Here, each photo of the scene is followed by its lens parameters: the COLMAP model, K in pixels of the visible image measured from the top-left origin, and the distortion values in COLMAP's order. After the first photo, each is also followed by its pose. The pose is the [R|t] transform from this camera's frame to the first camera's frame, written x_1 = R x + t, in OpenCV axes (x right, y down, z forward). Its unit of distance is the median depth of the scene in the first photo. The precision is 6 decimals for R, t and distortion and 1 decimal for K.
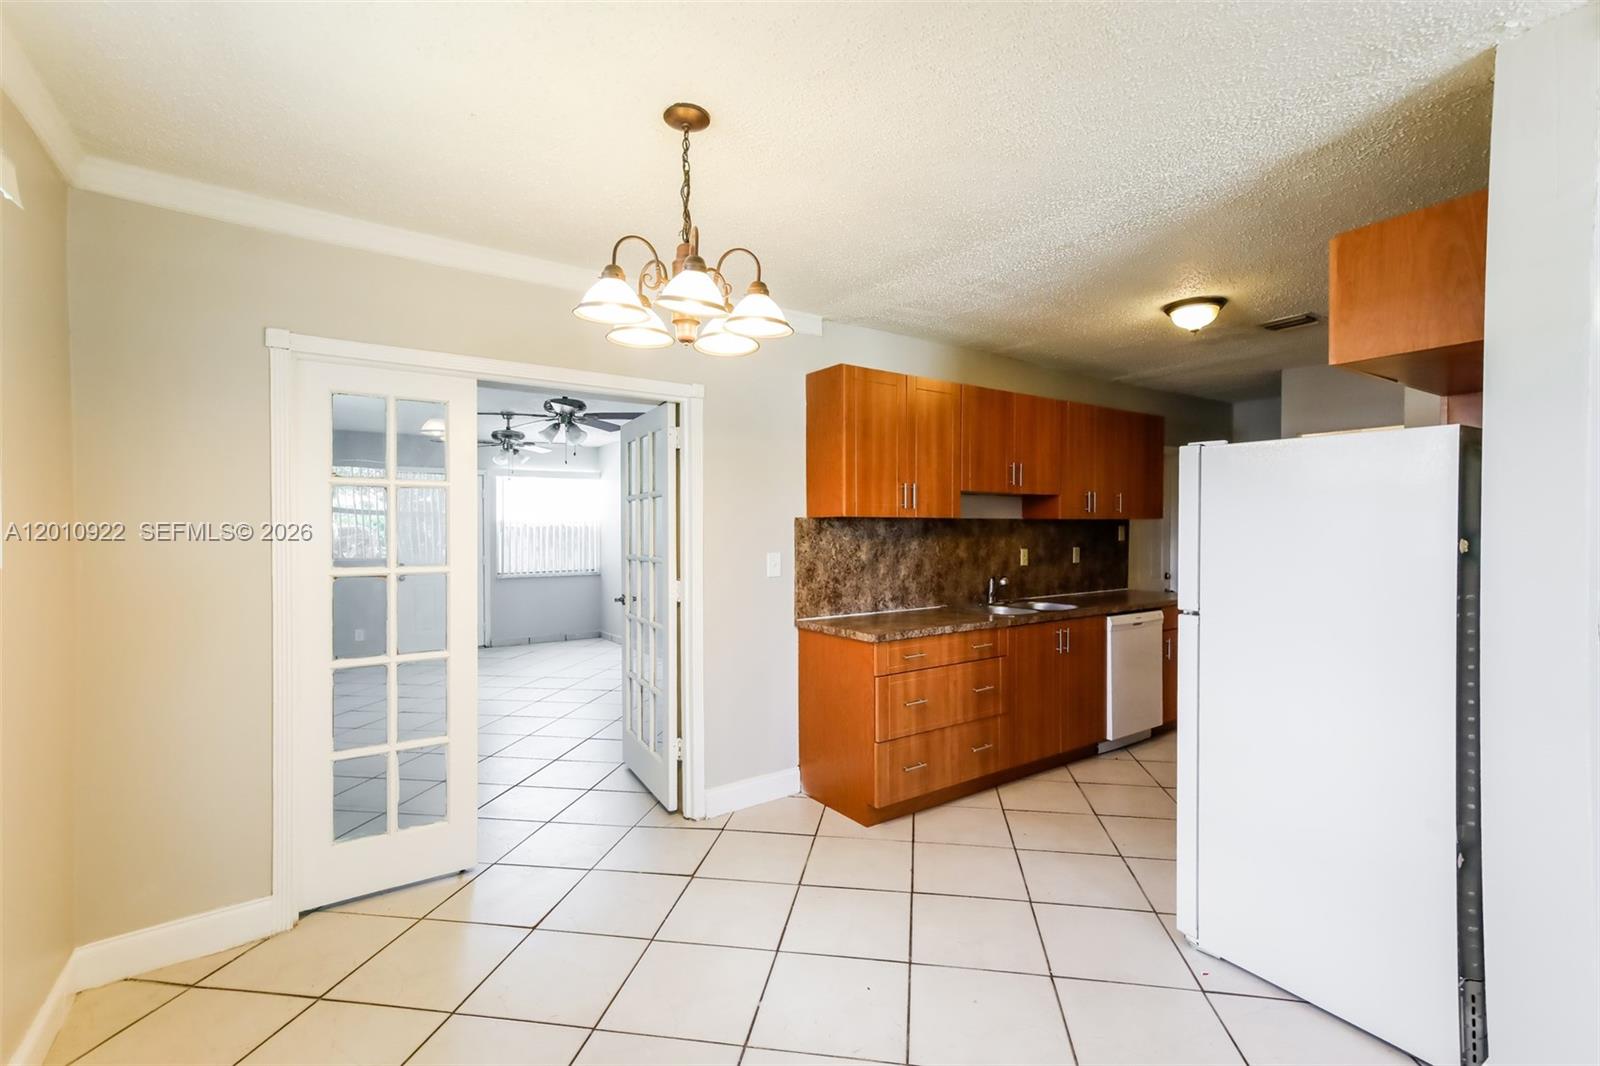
lens RADIAL K [[712.7, 0, 801.0], [0, 712.7, 527.9], [0, 0, 1]] dist [0.019341, 0.001134]
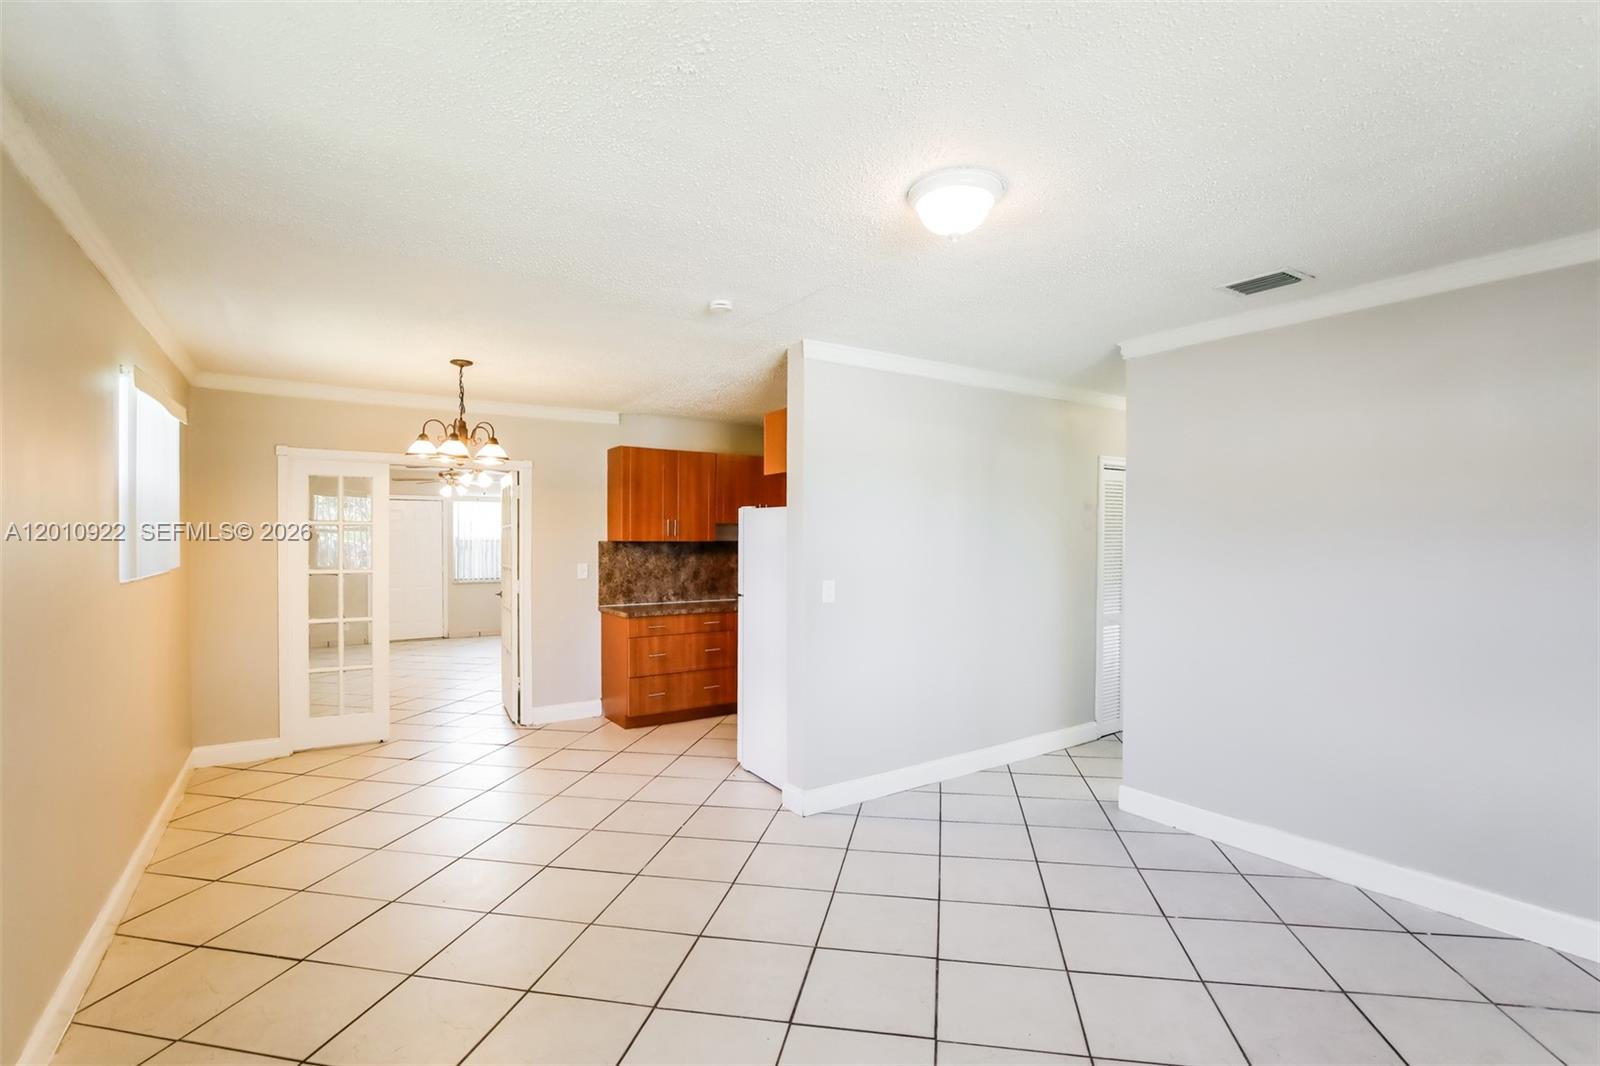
lens RADIAL K [[746.4, 0, 802.6], [0, 746.4, 540.8], [0, 0, 1]] dist [-0.019547, 0.000188]
pose [[0.999721, 0.004709, -0.023125, 0.477560], [-0.004645, 0.999985, 0.002828, -0.021895], [0.023138, -0.002720, 0.999729, -0.630965]]
